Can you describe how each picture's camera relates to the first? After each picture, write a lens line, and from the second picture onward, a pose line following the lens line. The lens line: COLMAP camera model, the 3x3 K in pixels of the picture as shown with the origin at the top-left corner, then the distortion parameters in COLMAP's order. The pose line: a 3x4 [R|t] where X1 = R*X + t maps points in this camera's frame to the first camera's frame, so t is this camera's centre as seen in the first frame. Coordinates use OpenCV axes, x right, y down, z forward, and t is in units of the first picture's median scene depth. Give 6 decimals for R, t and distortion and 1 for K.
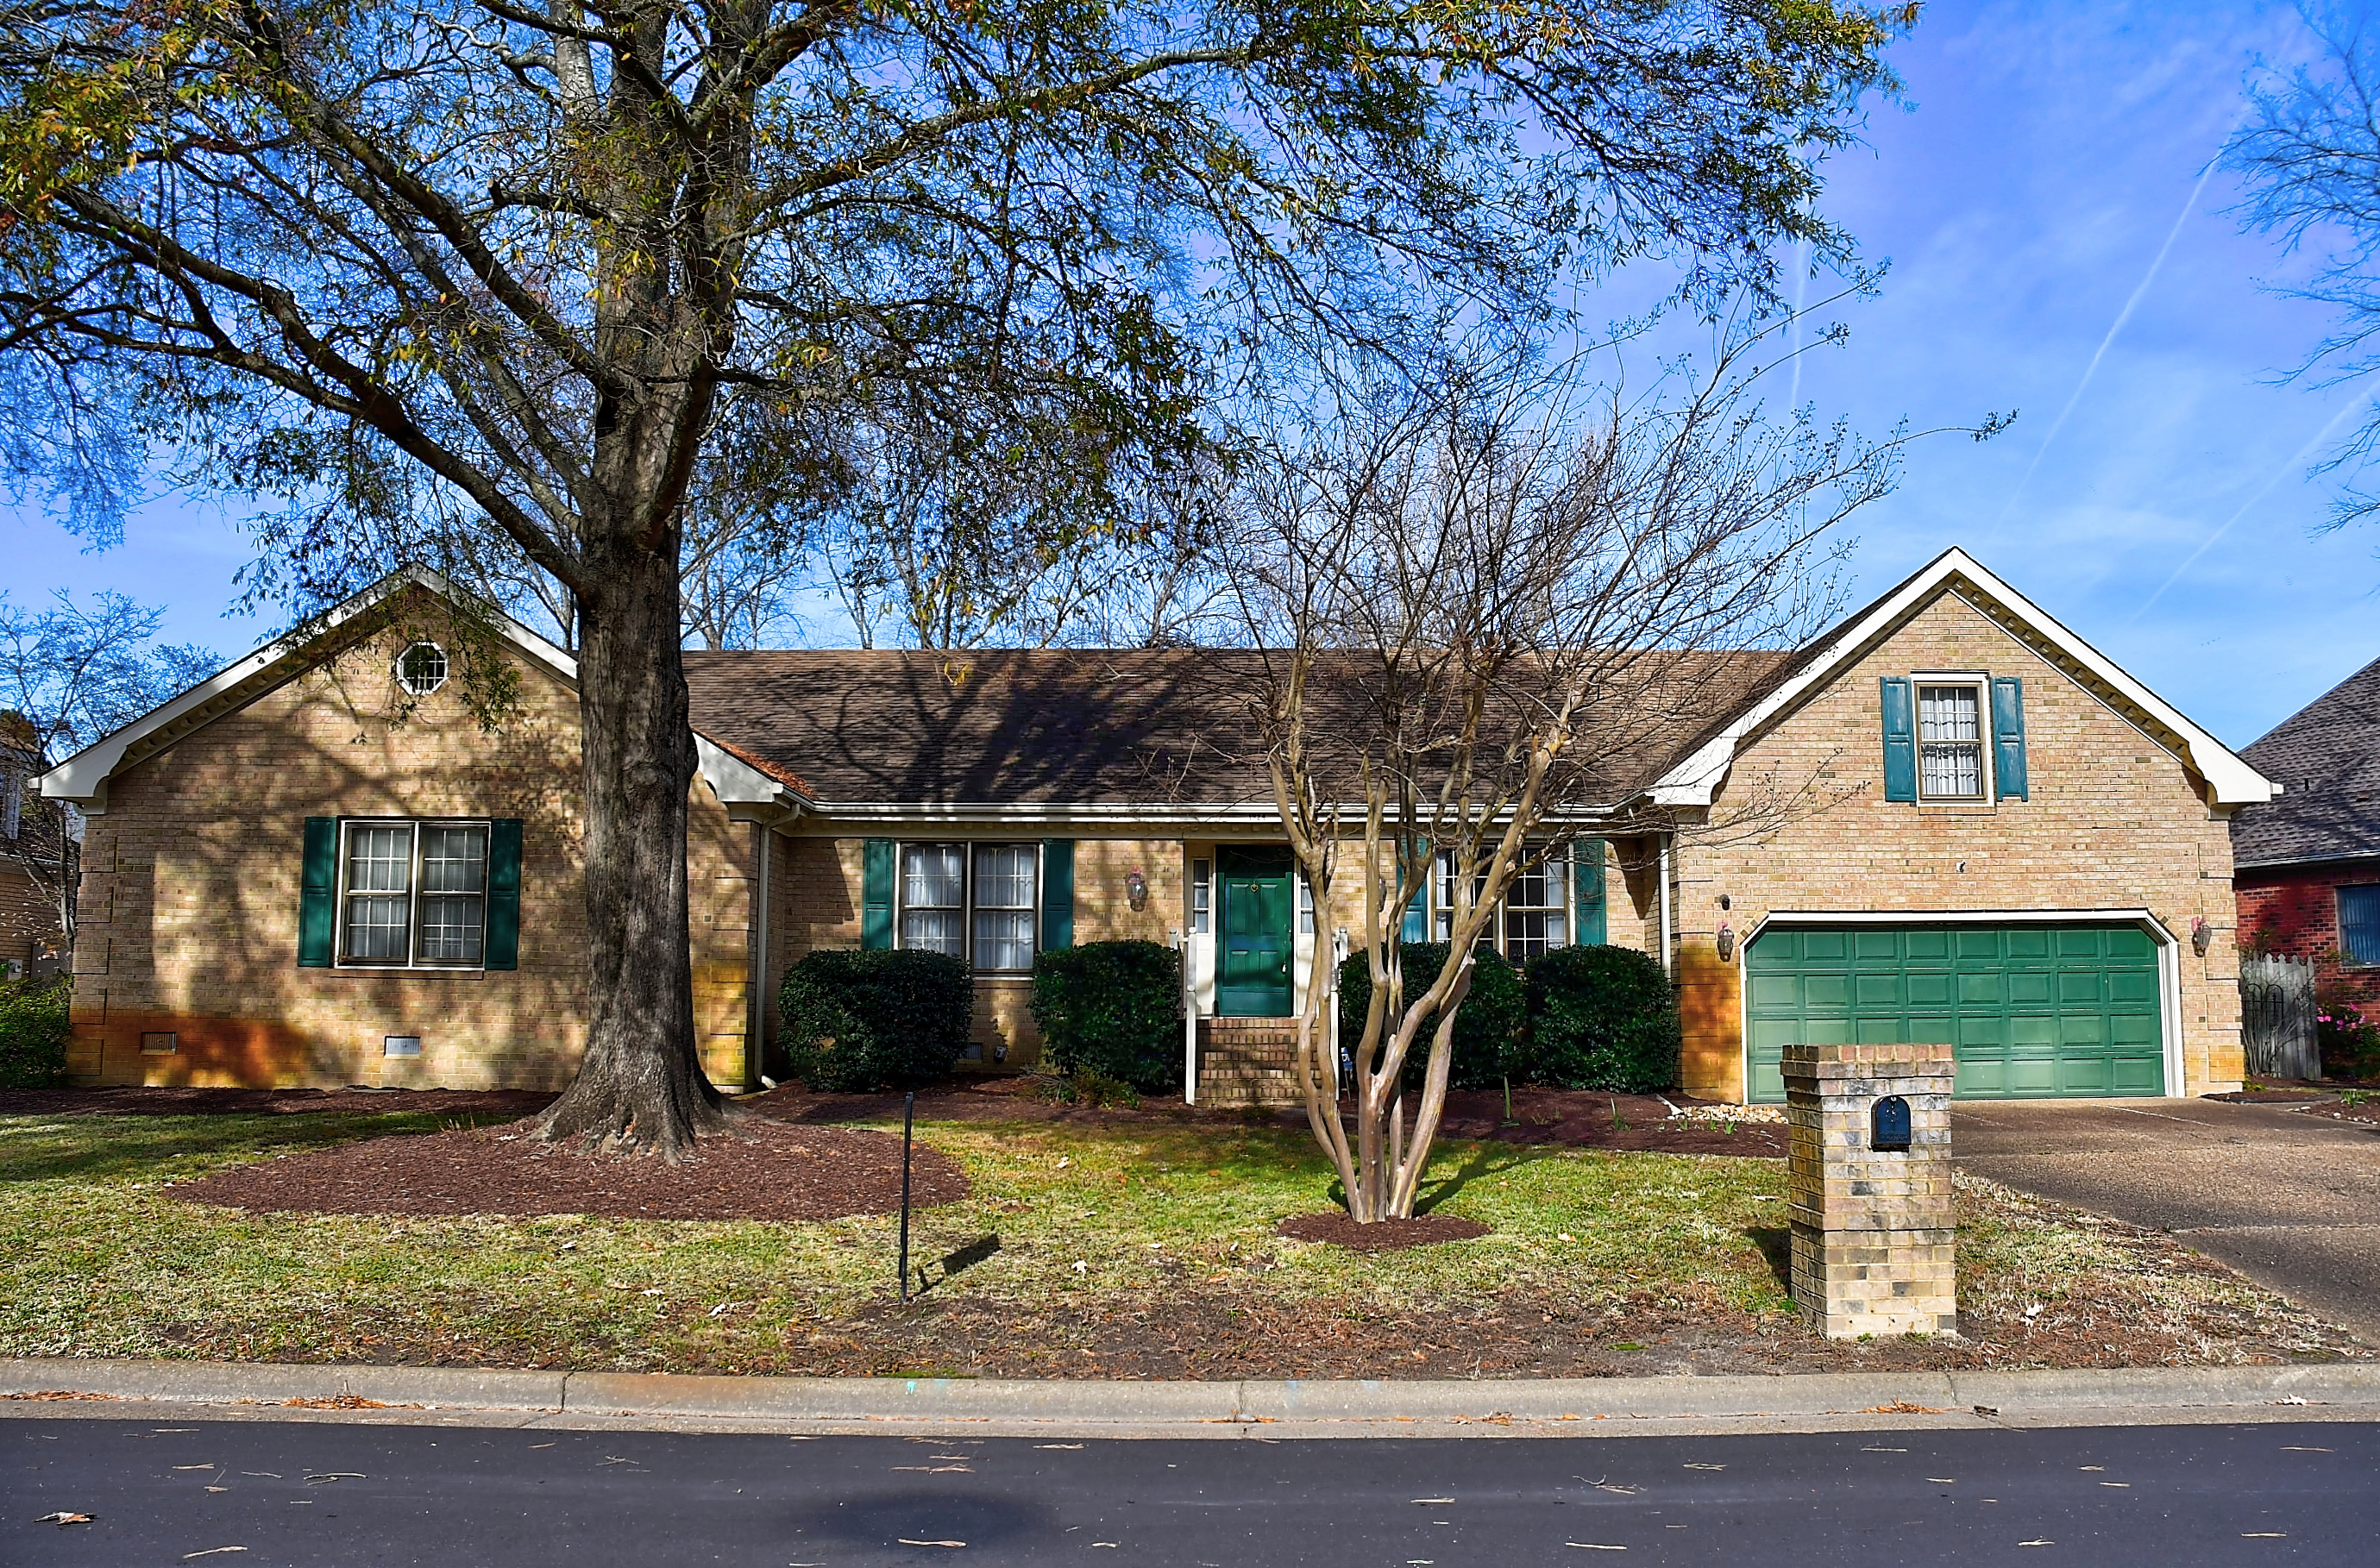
lens RADIAL K [[1869.5, 0, 1190.0], [0, 1869.5, 784.0], [0, 0, 1]] dist [-0.106347, -0.002818]
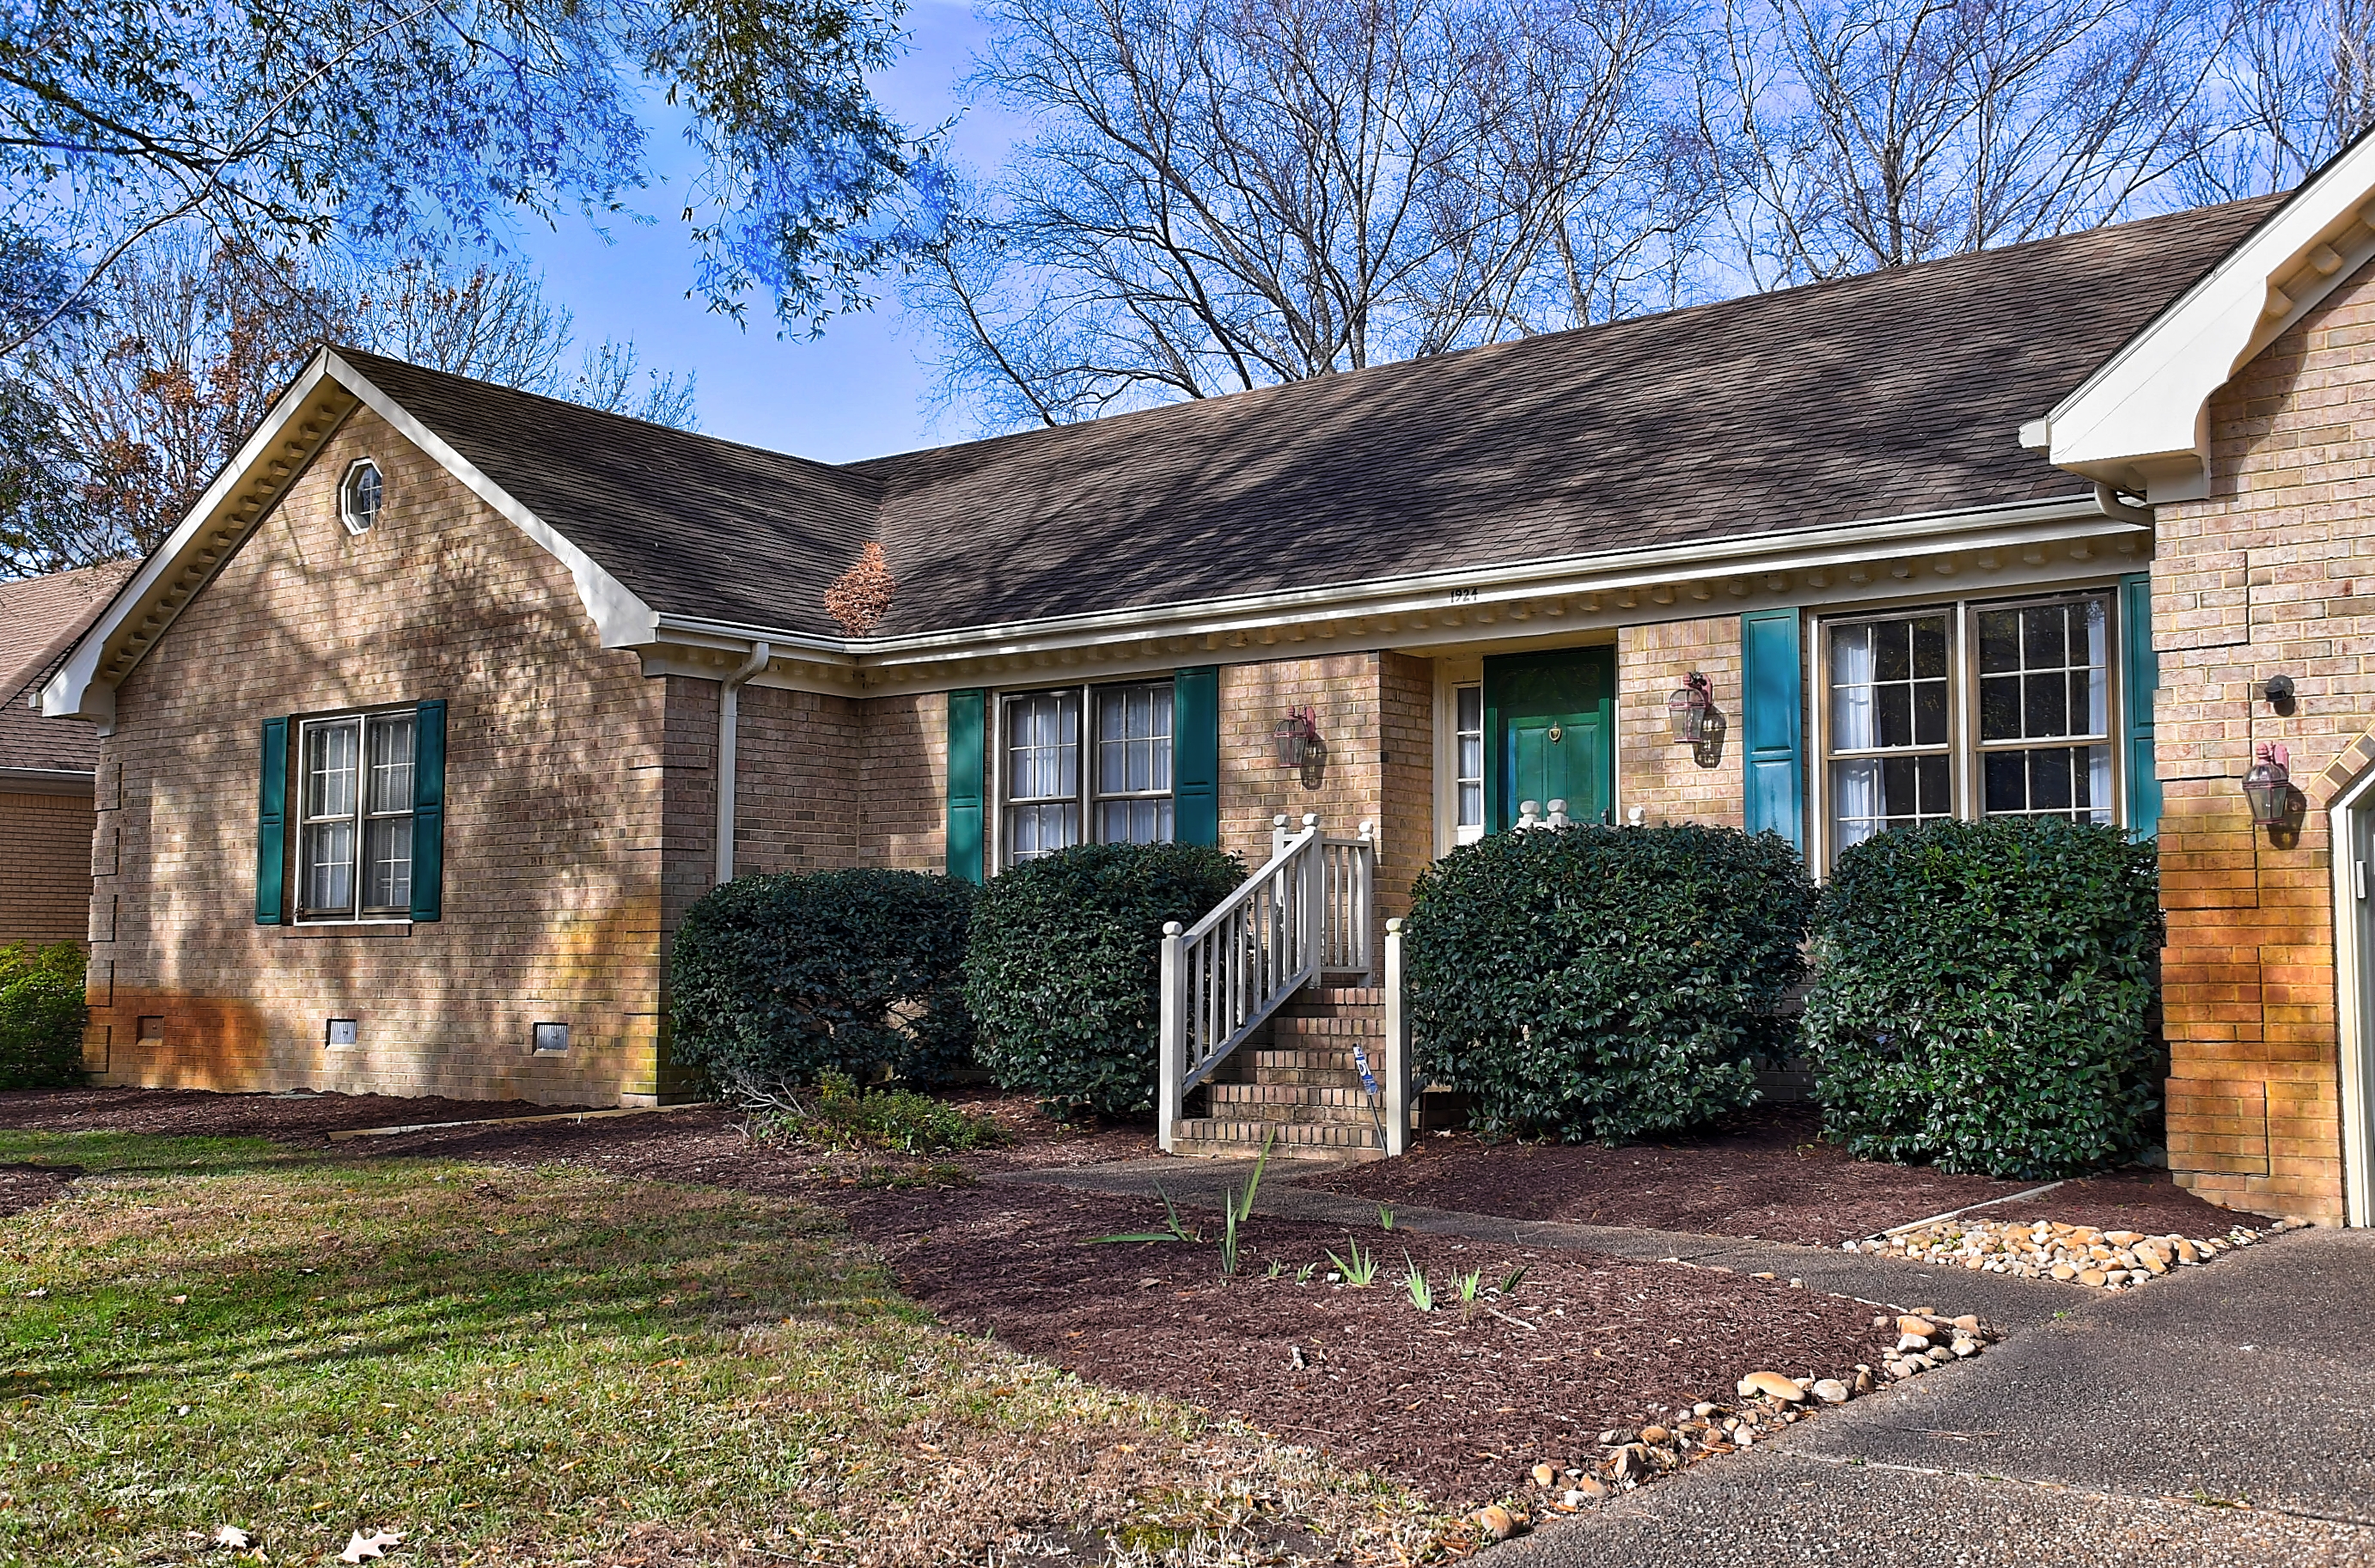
lens RADIAL K [[2503.3, 0, 1187.5], [0, 2503.3, 784.0], [0, 0, 1]] dist [0.016849, 0.025850]
pose [[0.785774, -0.049122, -0.616560, 0.419929], [0.079599, 0.996583, 0.022047, 0.051037], [0.613370, -0.066402, 0.786999, 0.433414]]
